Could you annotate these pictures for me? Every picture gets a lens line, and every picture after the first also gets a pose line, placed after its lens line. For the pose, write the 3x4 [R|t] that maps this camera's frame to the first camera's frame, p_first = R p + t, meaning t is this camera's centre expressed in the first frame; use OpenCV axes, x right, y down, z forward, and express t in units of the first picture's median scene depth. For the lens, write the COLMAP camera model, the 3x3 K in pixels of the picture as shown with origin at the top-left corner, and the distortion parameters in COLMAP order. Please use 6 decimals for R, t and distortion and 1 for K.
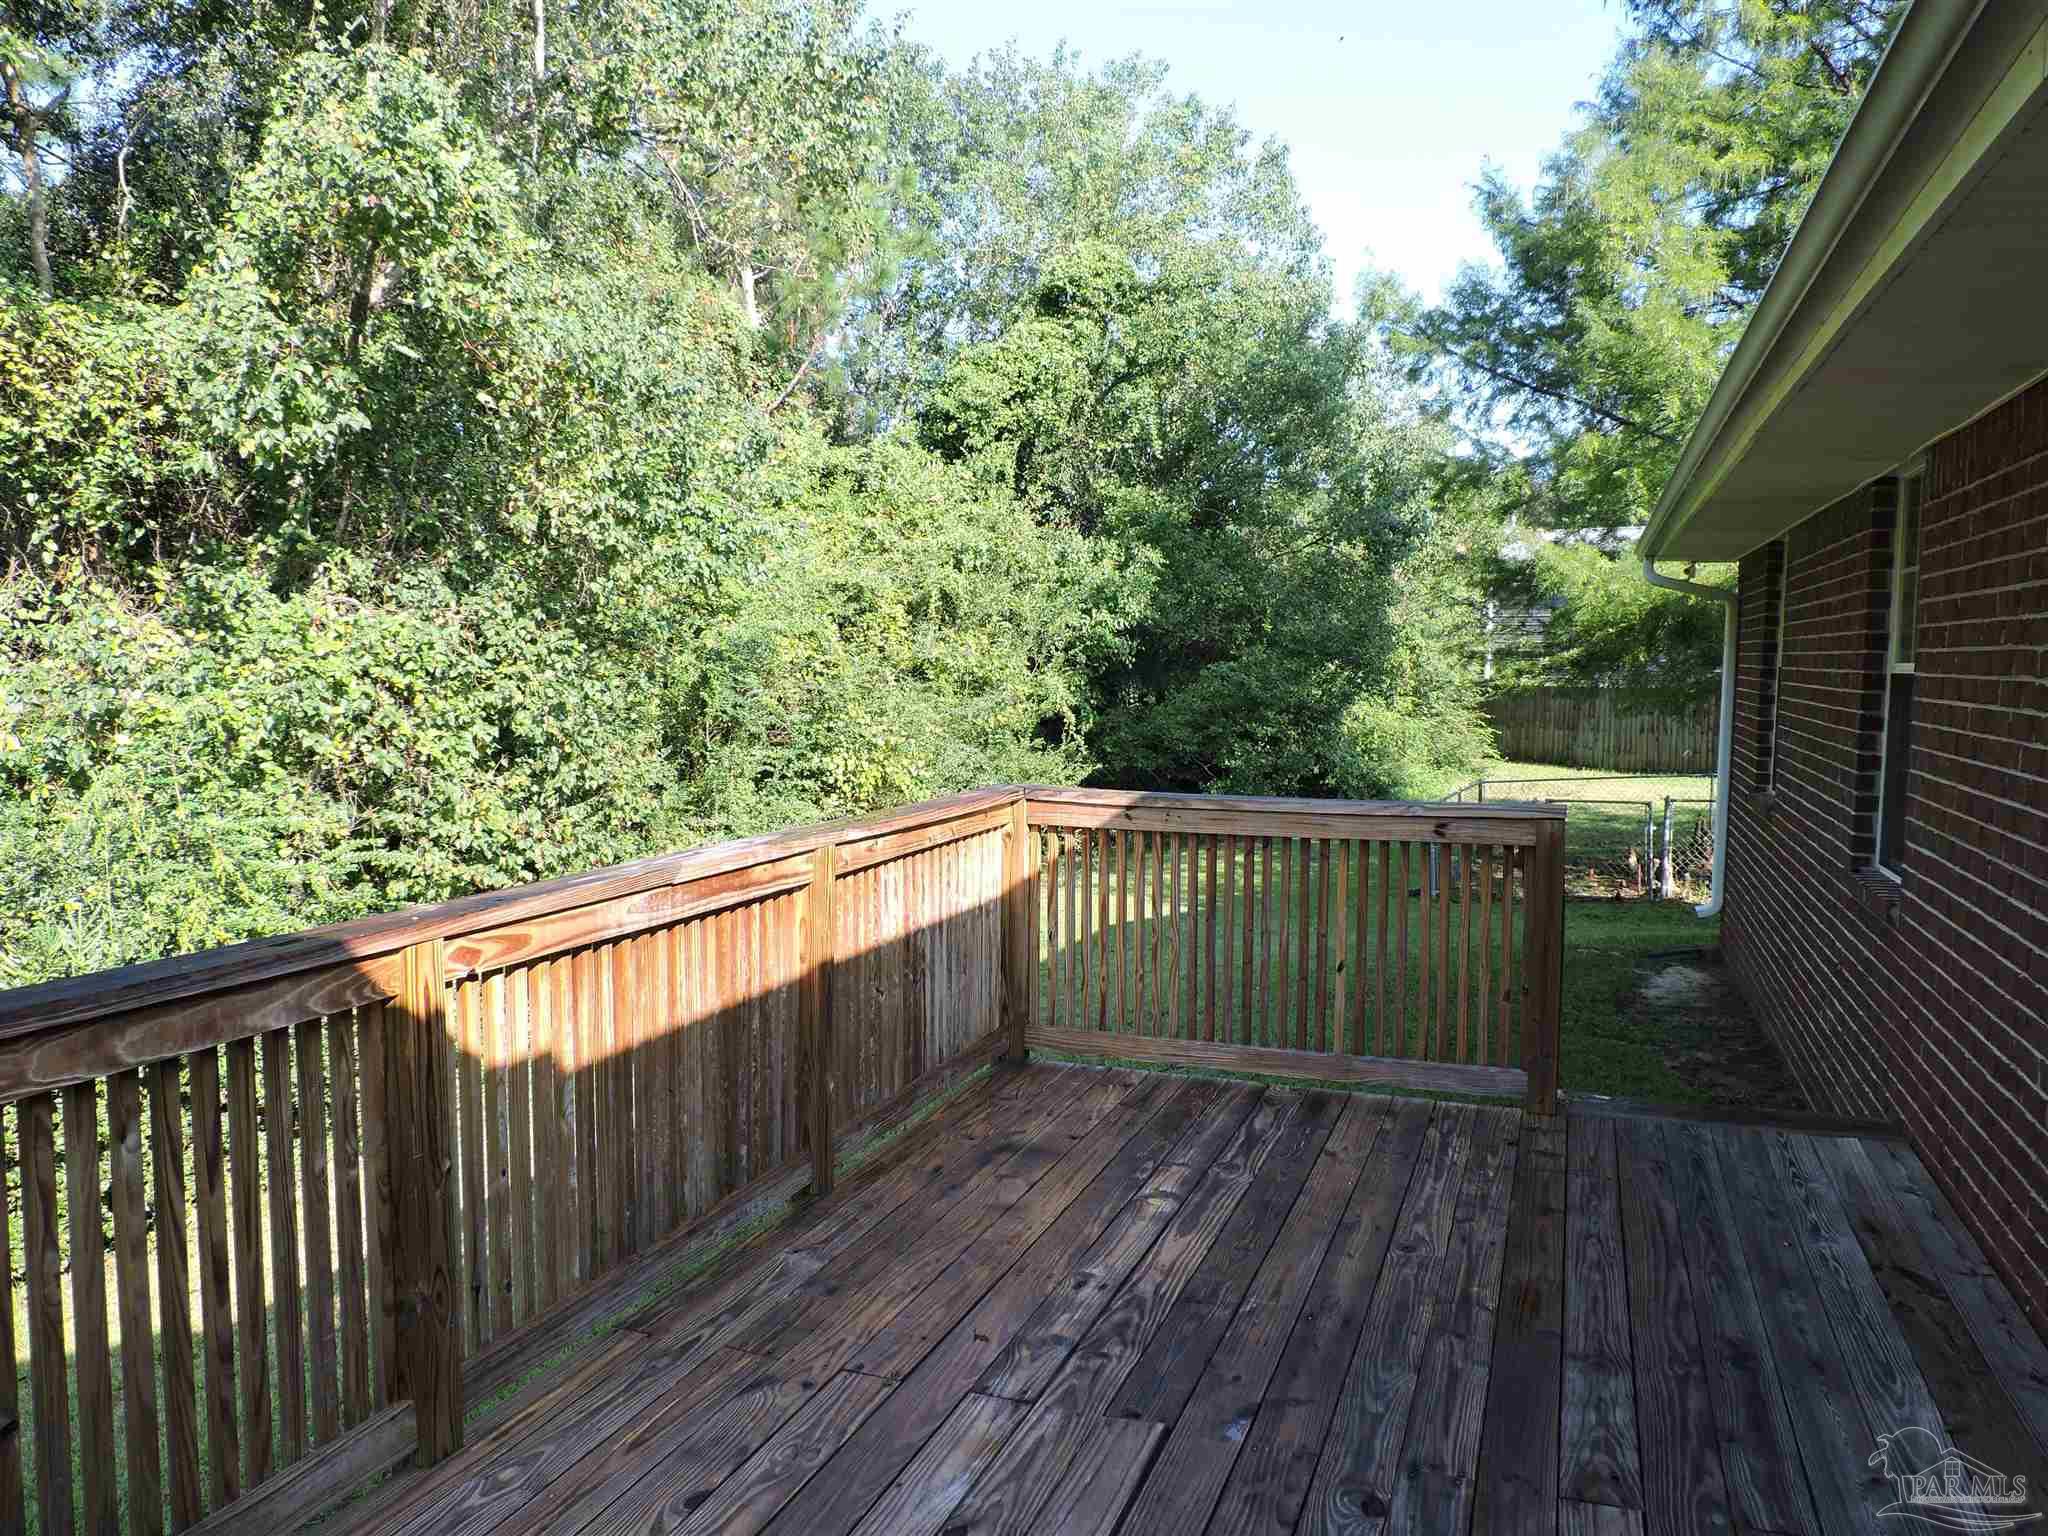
lens RADIAL K [[1455.1, 0, 1040.6], [0, 1455.1, 761.2], [0, 0, 1]] dist [-0.031013, 0.007584]
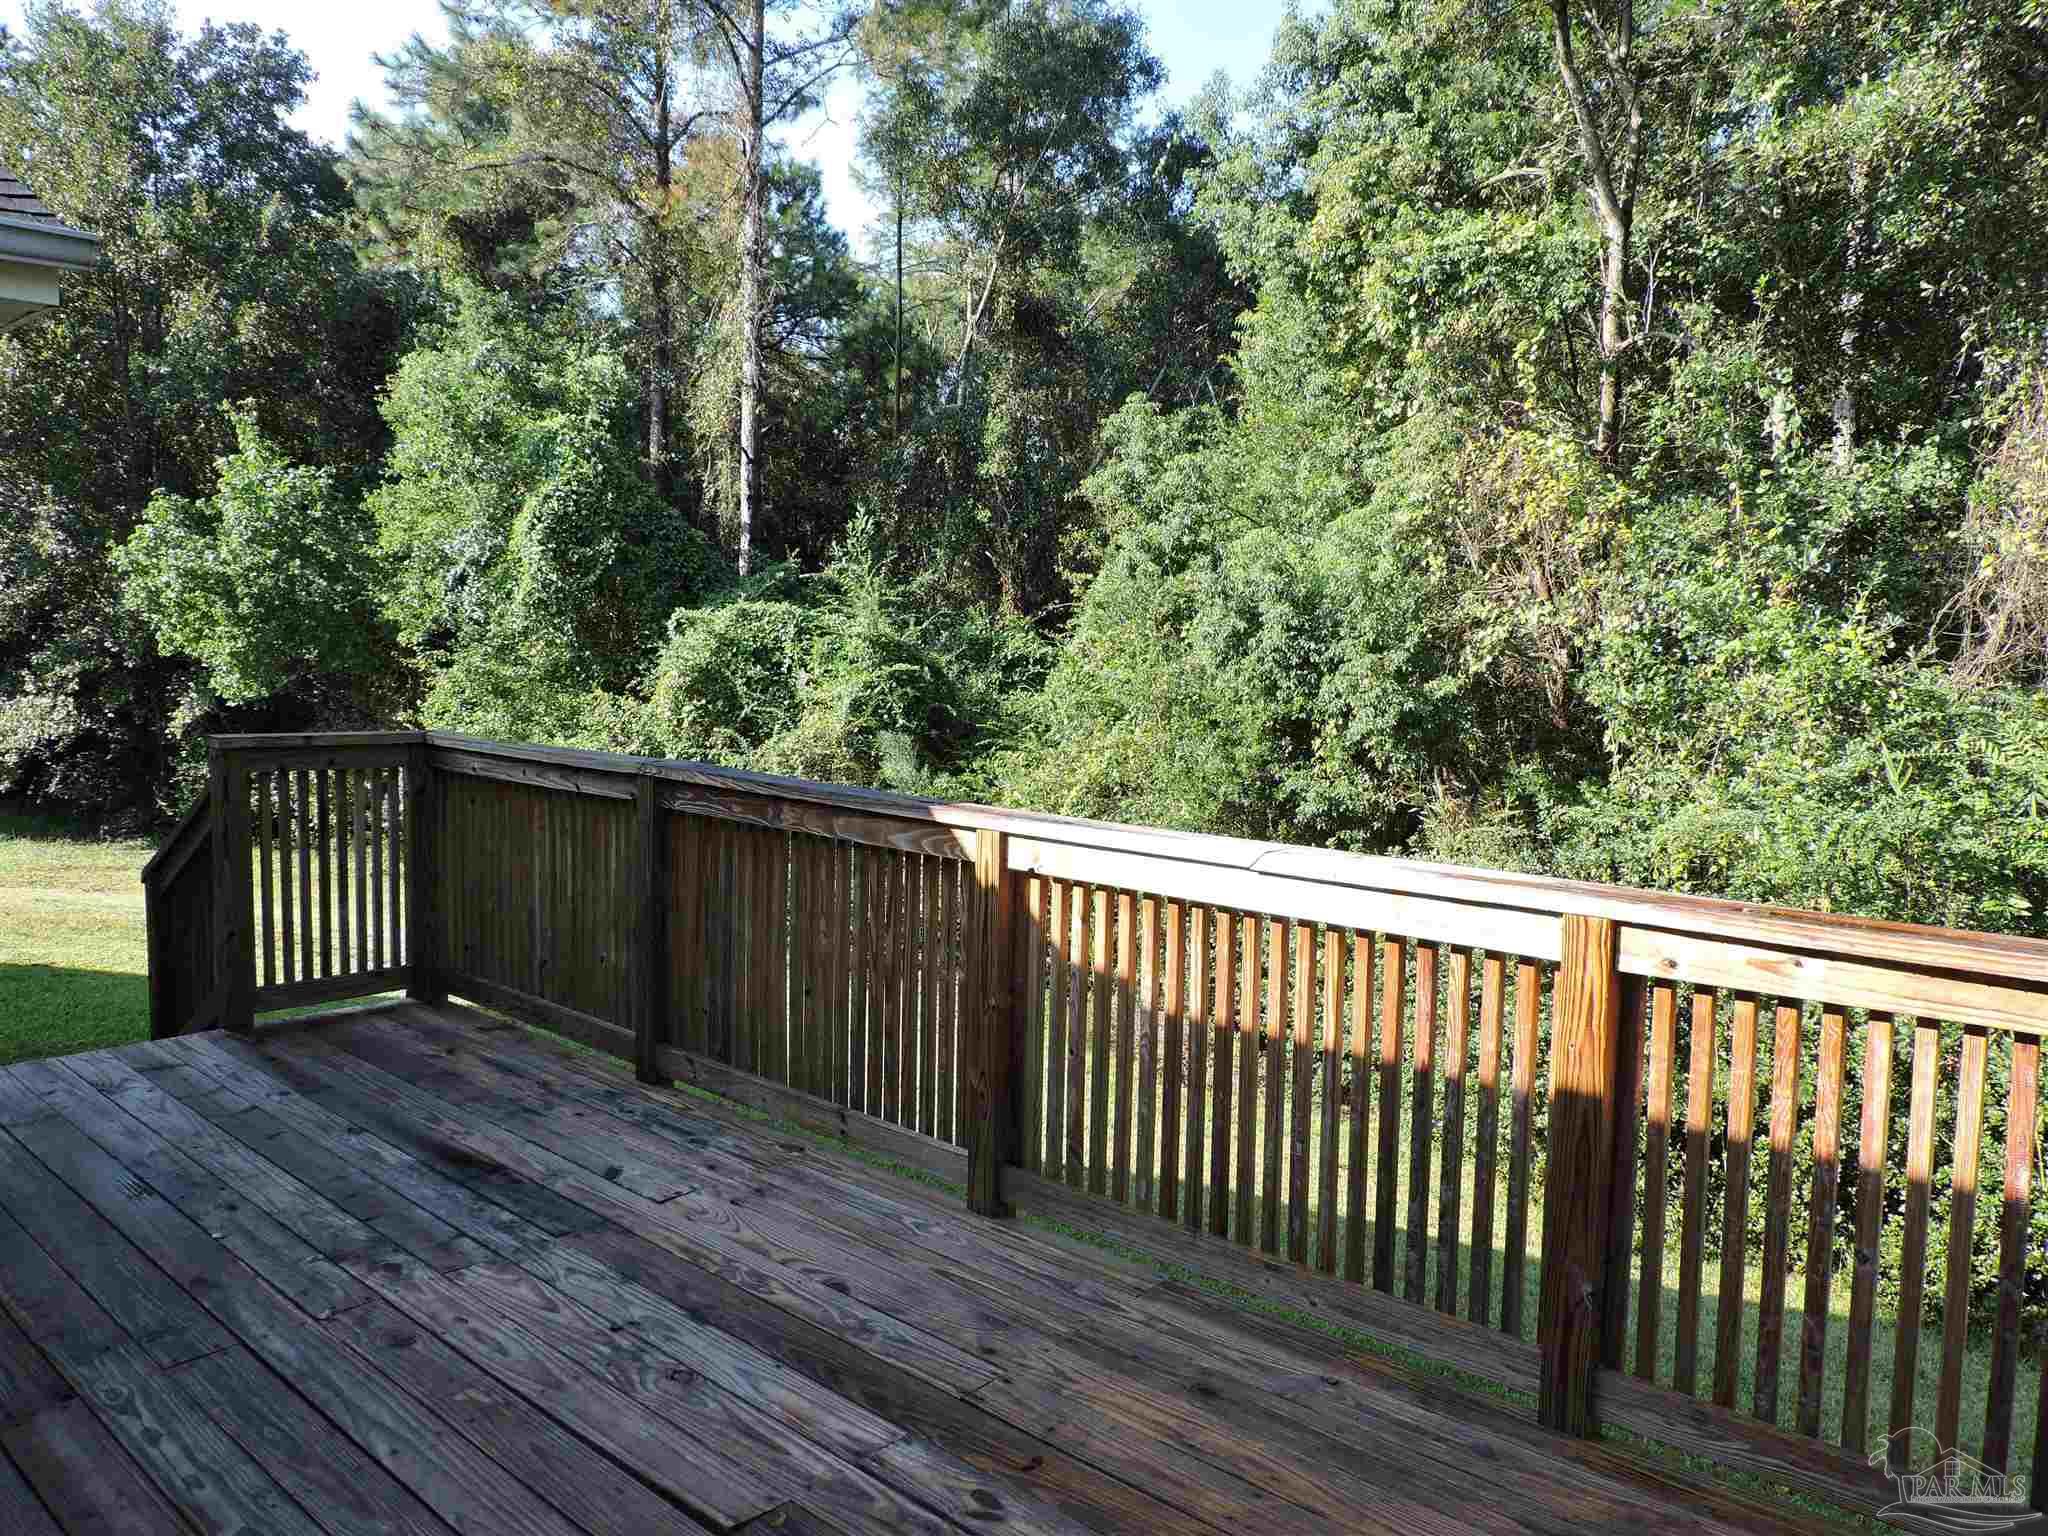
lens RADIAL K [[1455.1, 0, 1040.6], [0, 1455.1, 761.2], [0, 0, 1]] dist [-0.031013, 0.007584]
pose [[-0.359053, 0.060709, -0.931341, 0.740516], [-0.086788, 0.991387, 0.098082, -0.068575], [0.929273, 0.116046, -0.350692, 1.365332]]
